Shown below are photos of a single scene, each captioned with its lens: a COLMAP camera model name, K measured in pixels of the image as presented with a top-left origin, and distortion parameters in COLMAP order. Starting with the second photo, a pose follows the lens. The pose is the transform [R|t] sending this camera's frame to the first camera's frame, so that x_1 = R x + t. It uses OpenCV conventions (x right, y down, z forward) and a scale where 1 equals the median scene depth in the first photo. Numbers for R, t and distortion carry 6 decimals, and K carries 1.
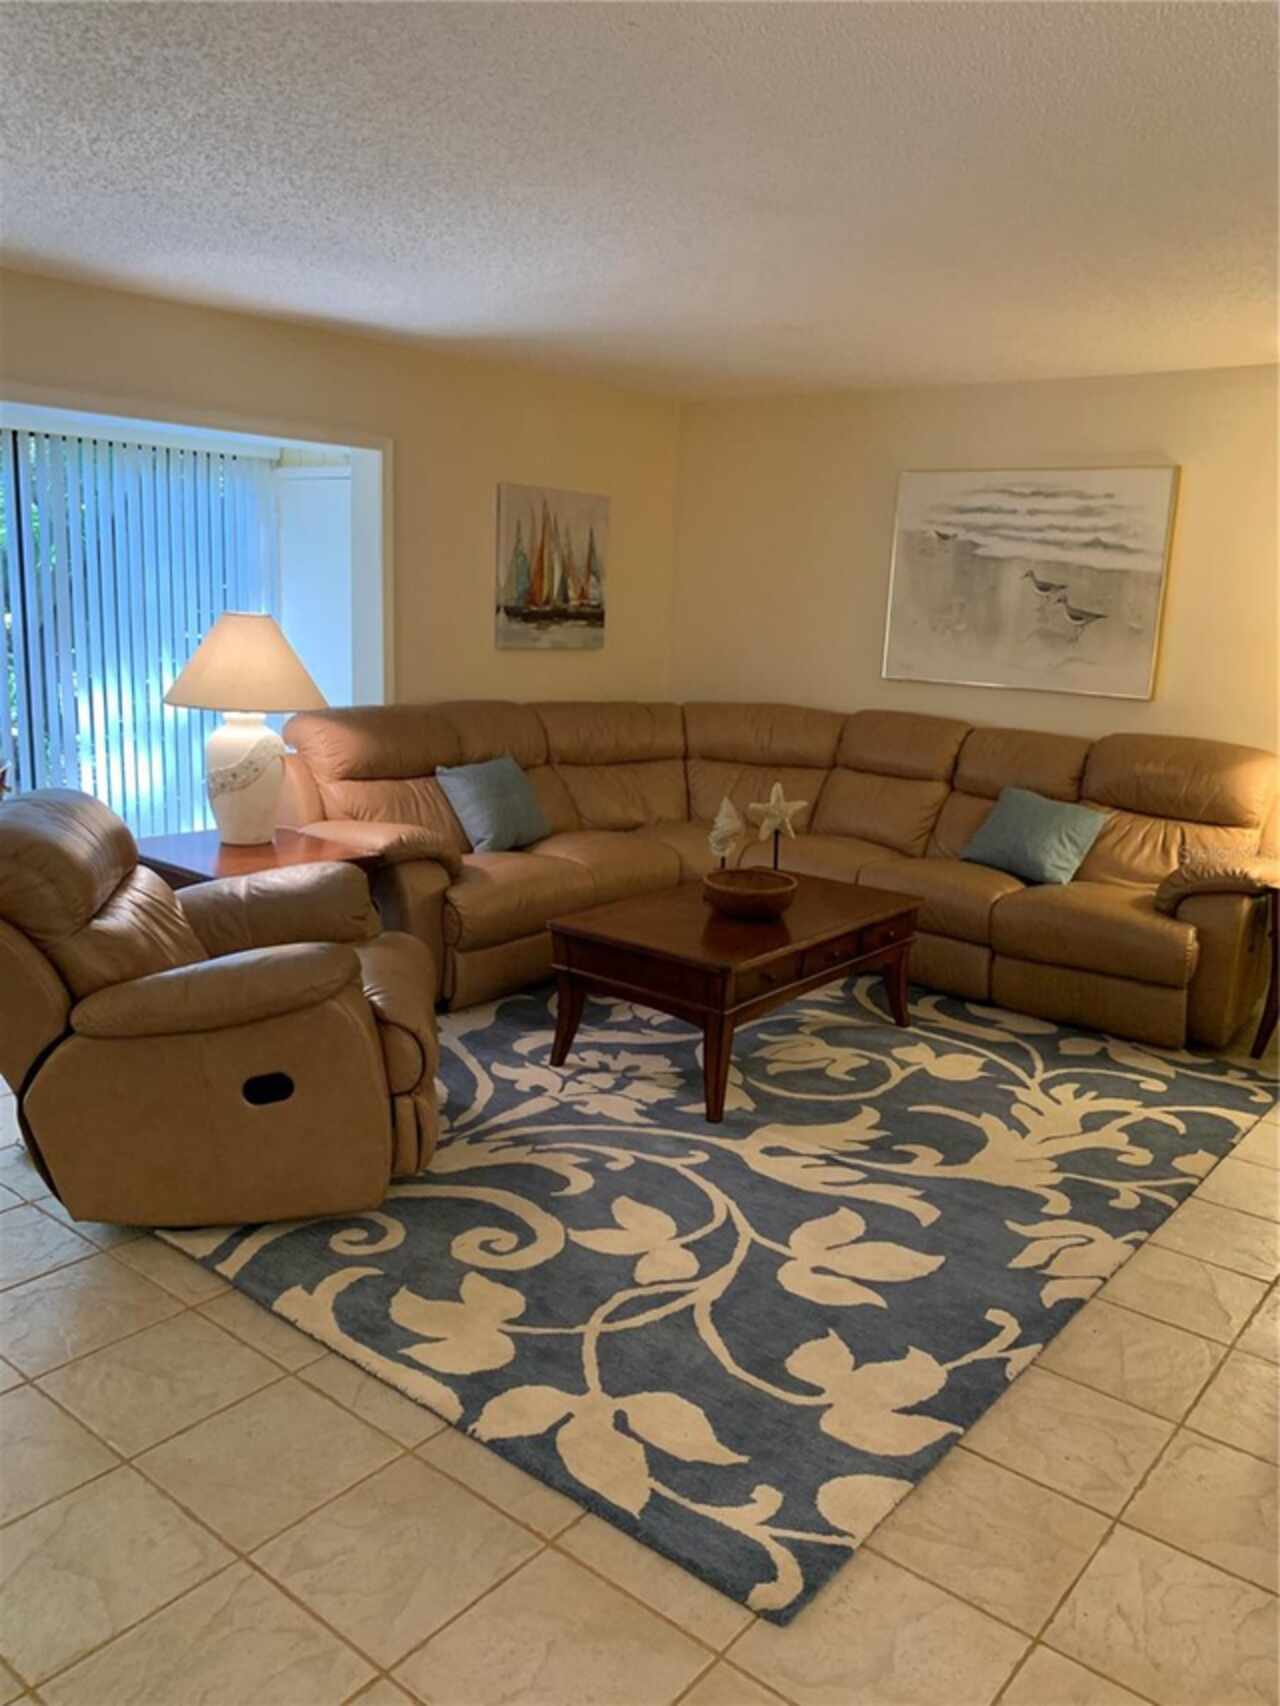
lens RADIAL K [[1293.8, 0, 634.0], [0, 1293.8, 847.0], [0, 0, 1]] dist [0.021626, -0.012762]
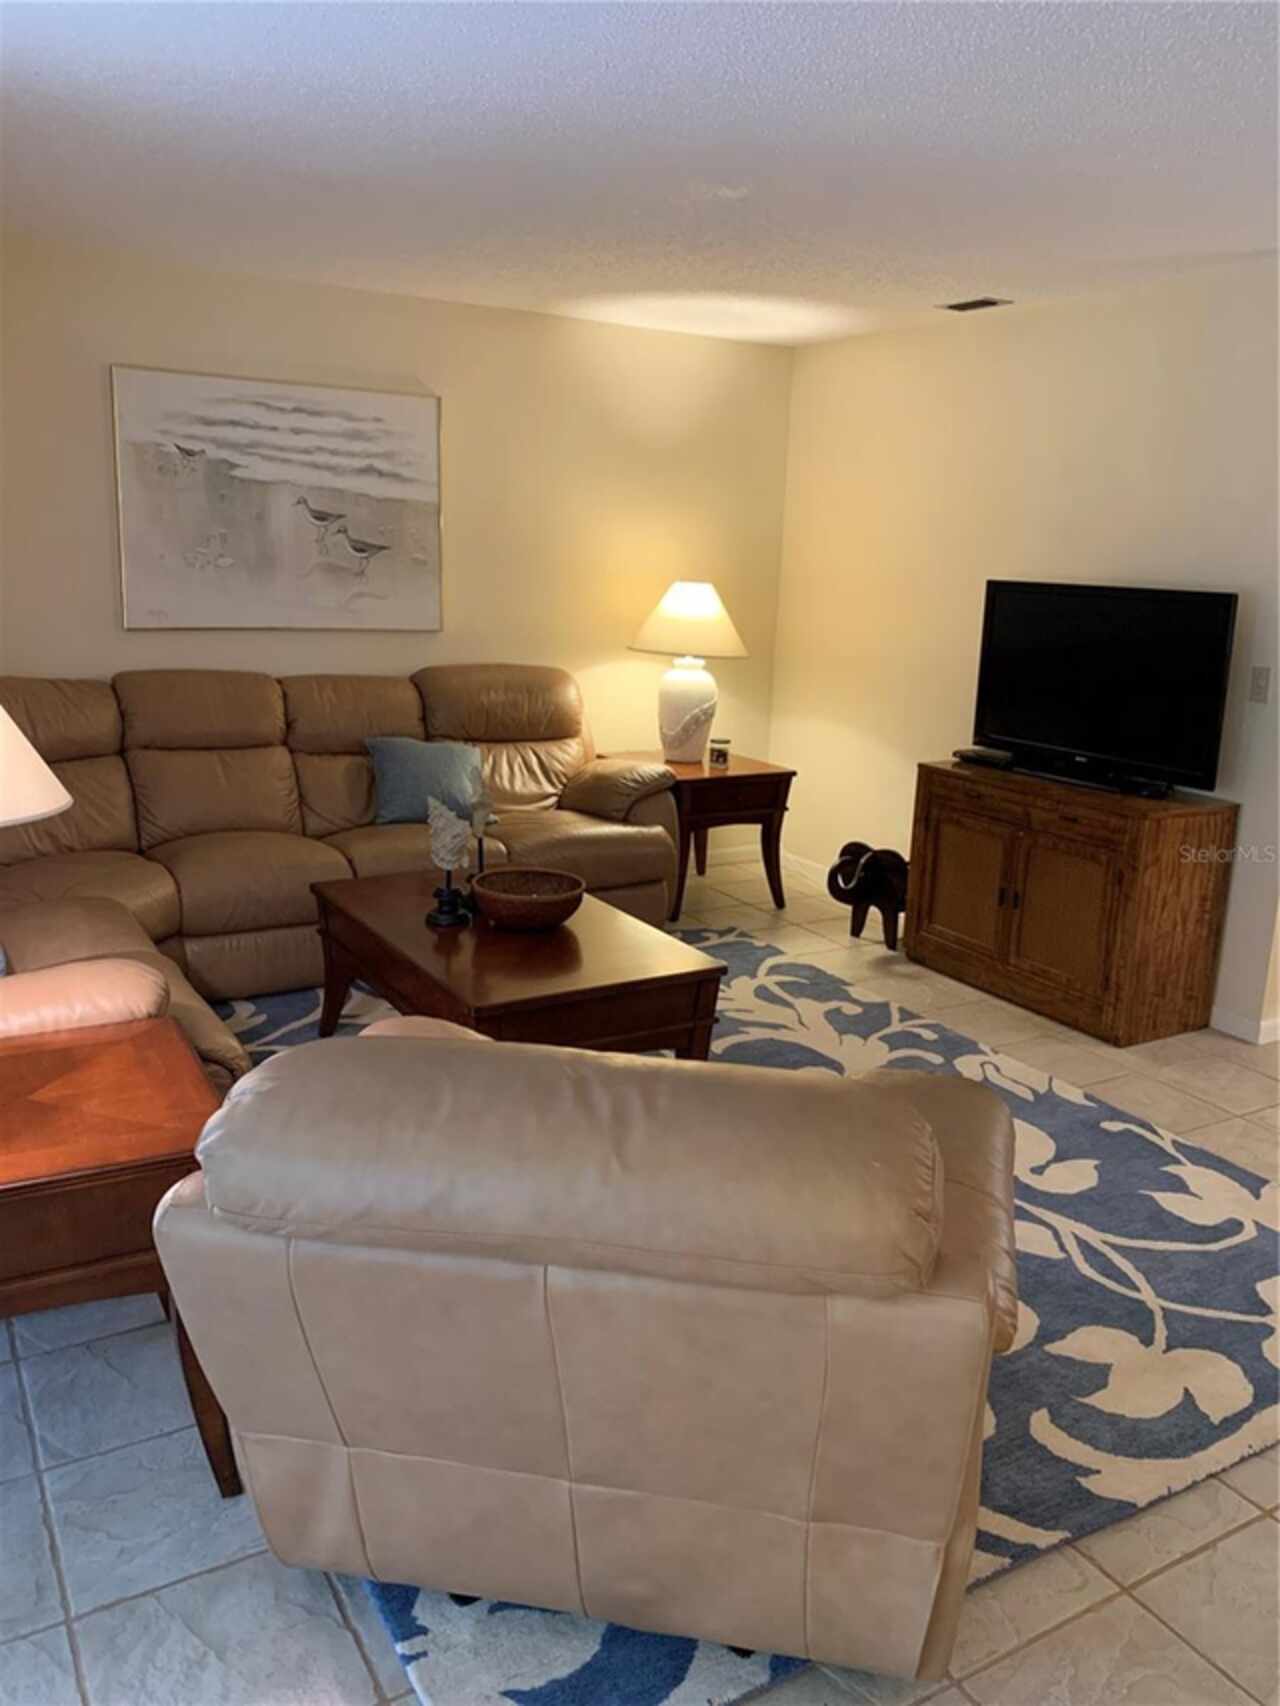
lens RADIAL K [[1293.8, 0, 634.6], [0, 1293.8, 859.8], [0, 0, 1]] dist [0.021626, -0.012762]
pose [[0.355664, -0.247577, 0.901226, -0.509549], [0.165812, 0.965695, 0.199850, -0.117200], [-0.919788, 0.078355, 0.384514, 0.483283]]
